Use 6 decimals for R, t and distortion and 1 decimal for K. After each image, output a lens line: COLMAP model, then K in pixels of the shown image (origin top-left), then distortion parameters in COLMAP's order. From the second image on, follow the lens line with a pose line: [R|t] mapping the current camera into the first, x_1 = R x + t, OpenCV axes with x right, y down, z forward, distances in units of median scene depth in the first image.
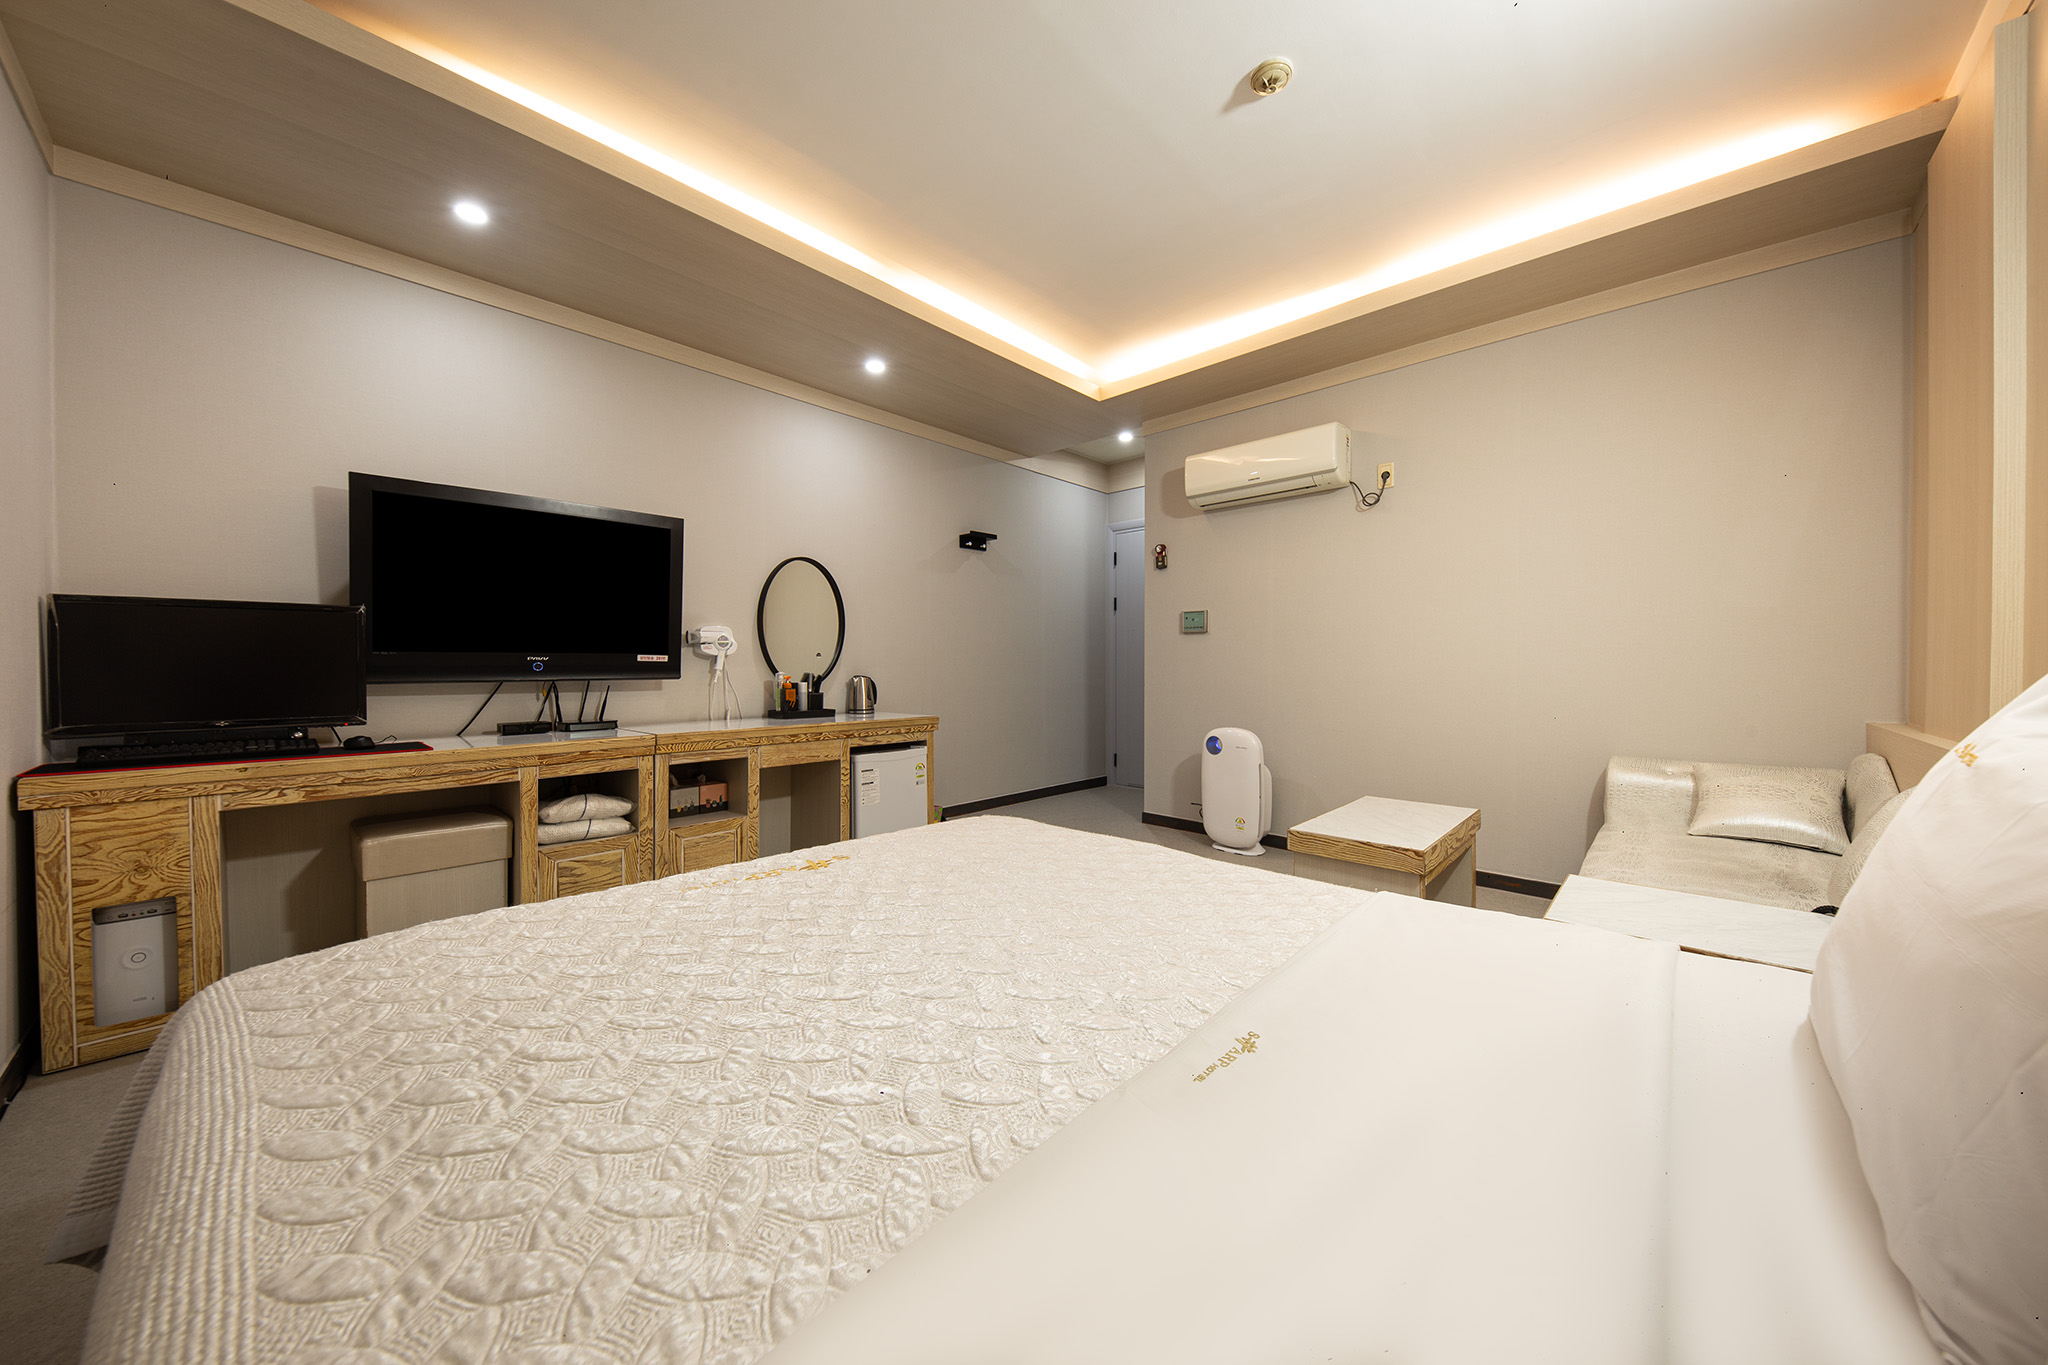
lens RADIAL K [[703.9, 0, 1021.5], [0, 703.9, 672.3], [0, 0, 1]] dist [0.031806, -0.013068]
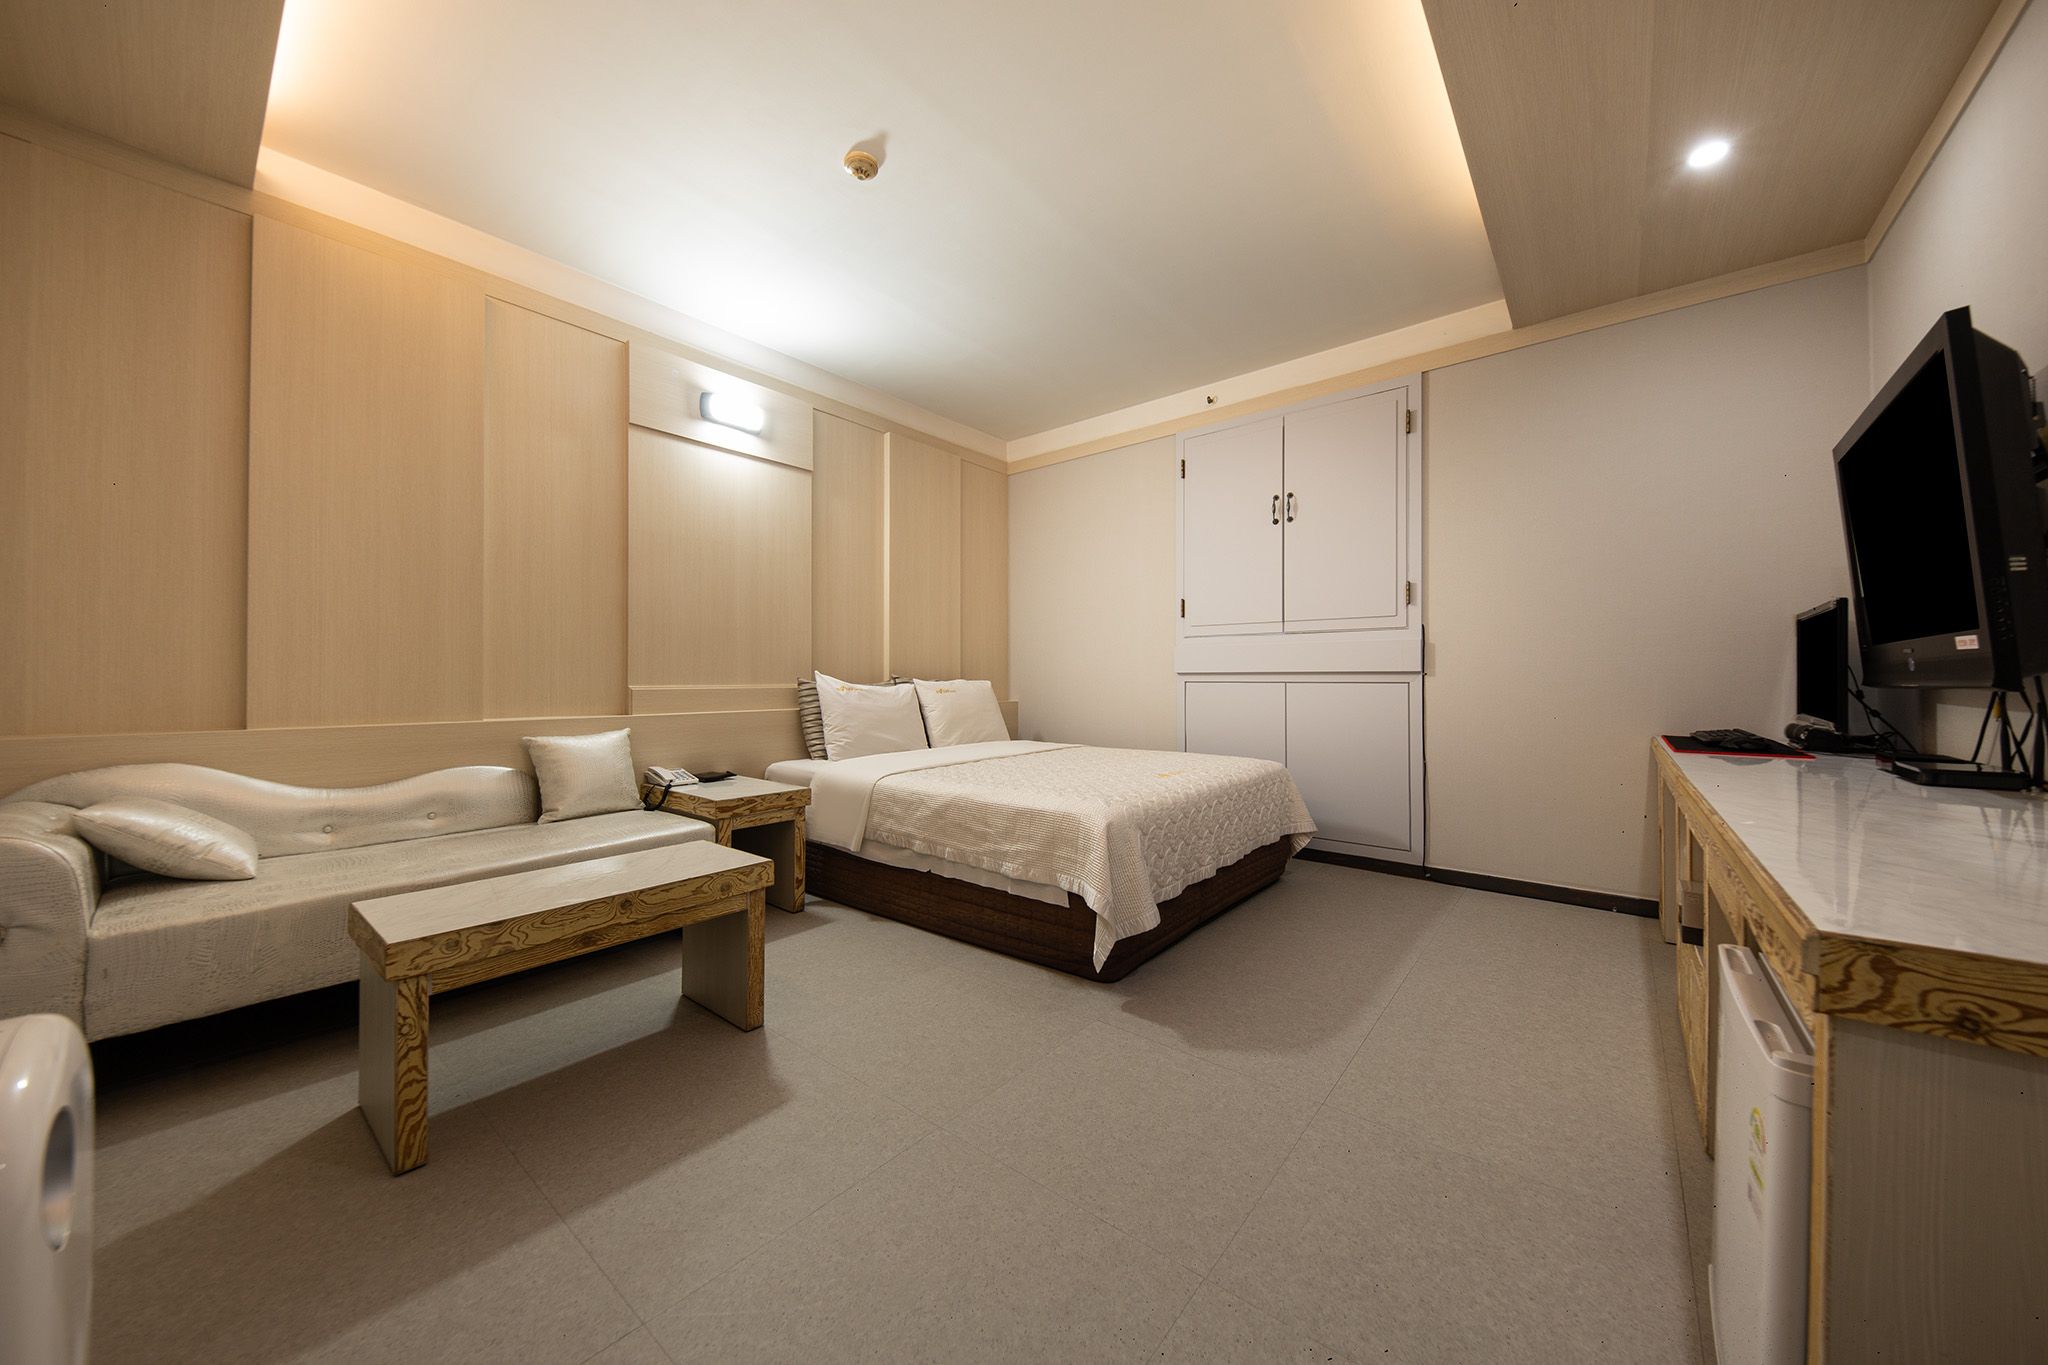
lens RADIAL K [[703.9, 0, 1021.5], [0, 703.9, 672.3], [0, 0, 1]] dist [0.031806, -0.013068]
pose [[-0.997378, 0.003185, -0.072292, 0.091026], [0.003338, 0.999992, -0.001988, 0.002104], [0.072285, -0.002224, -0.997382, 1.162631]]
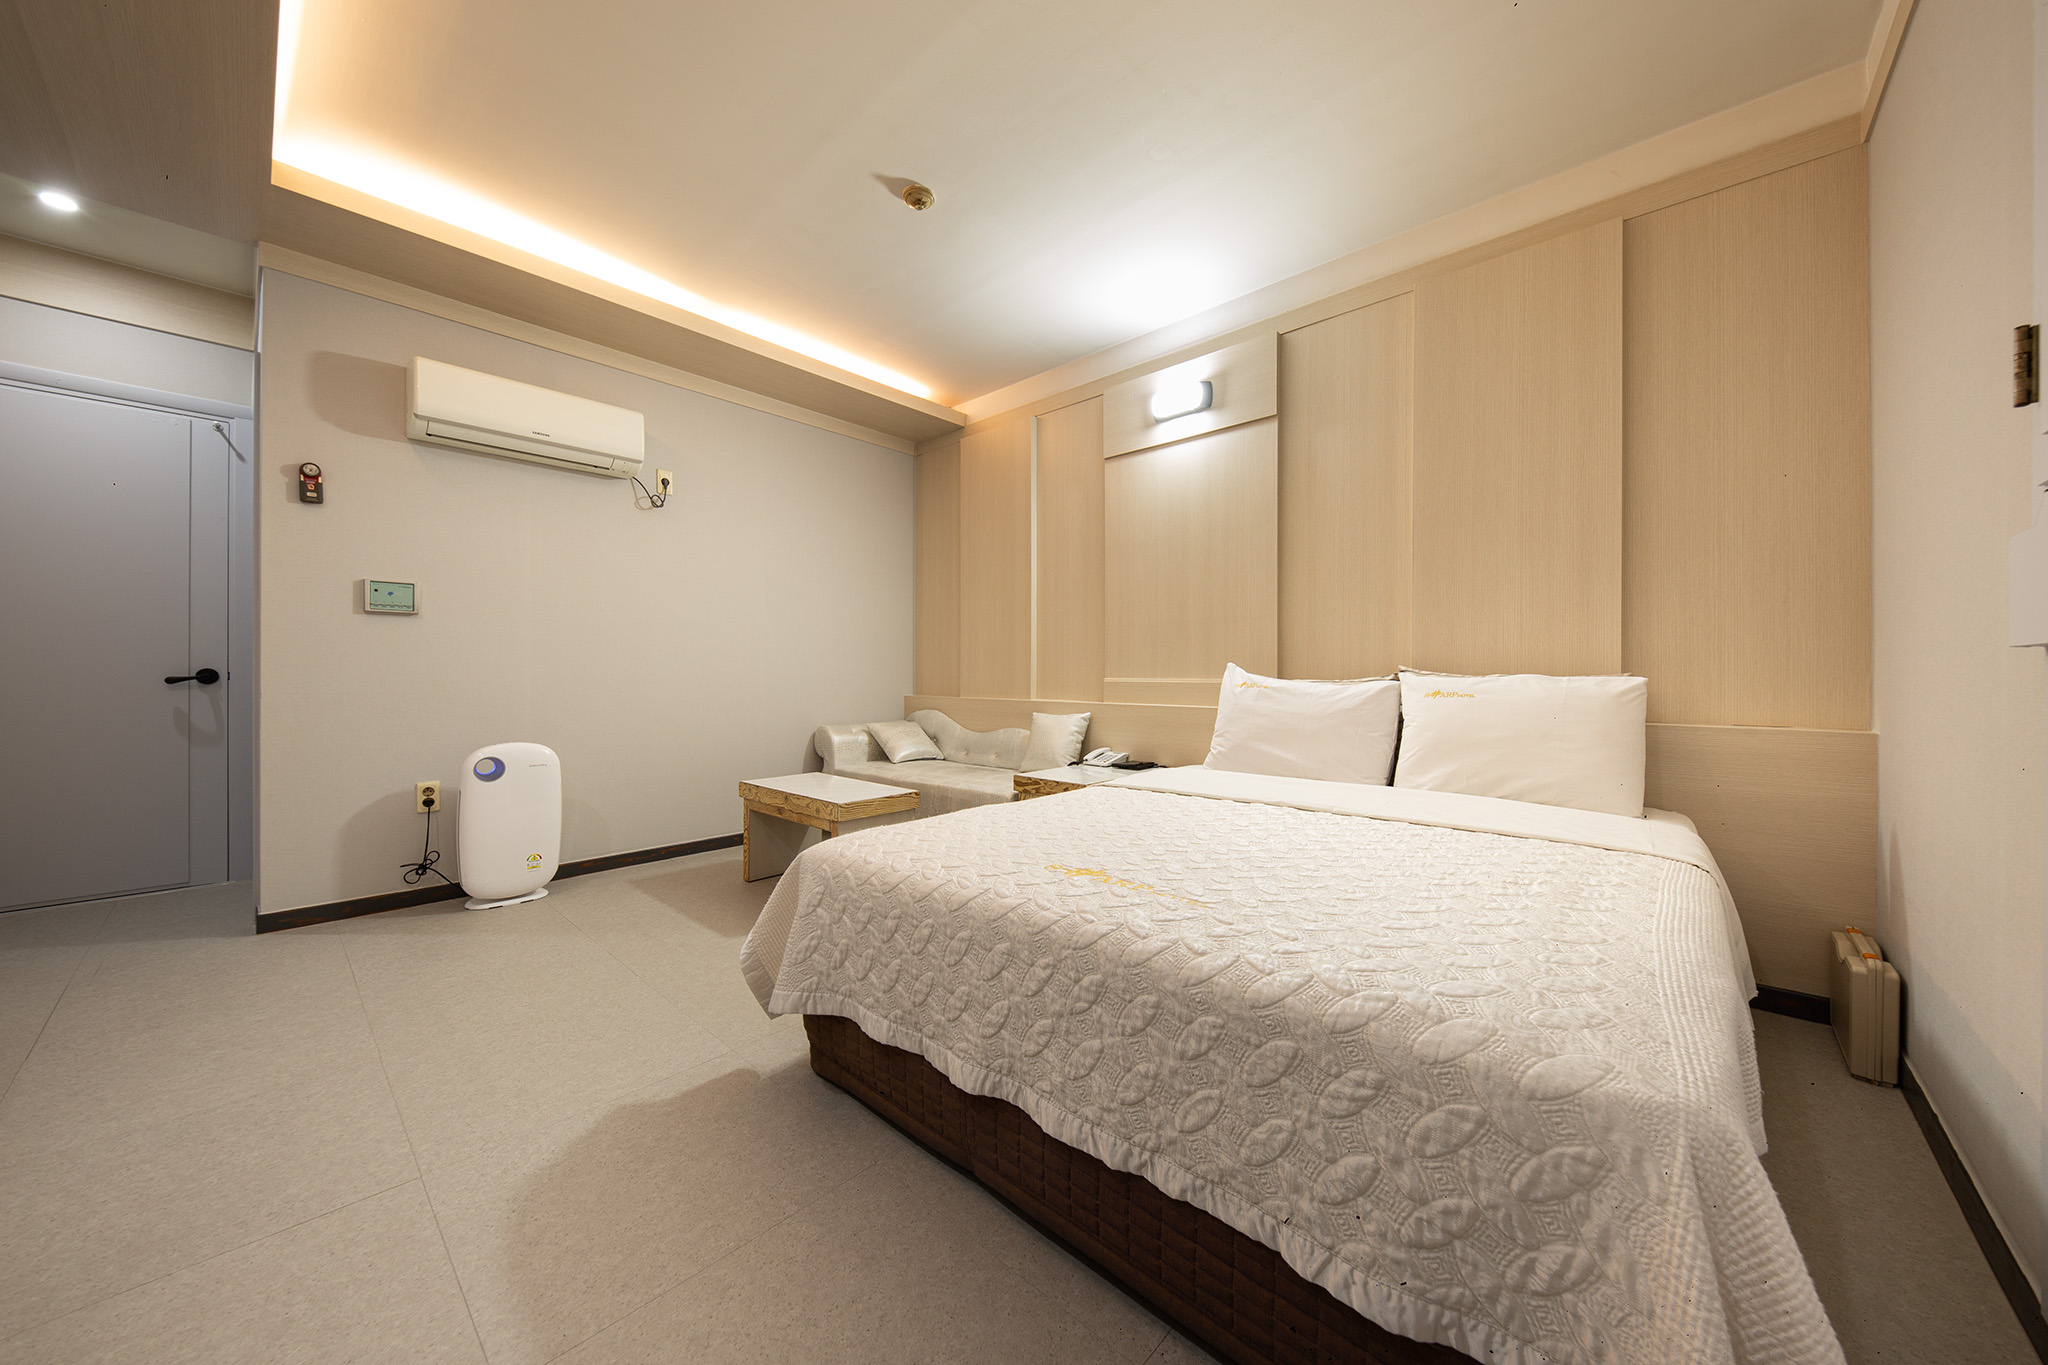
lens RADIAL K [[703.9, 0, 1021.5], [0, 703.9, 672.3], [0, 0, 1]] dist [0.031806, -0.013068]
pose [[-0.007531, 0.001782, 0.999970, -0.486751], [0.008178, 0.999965, -0.001720, 0.007312], [-0.999938, 0.008164, -0.007546, 0.444072]]
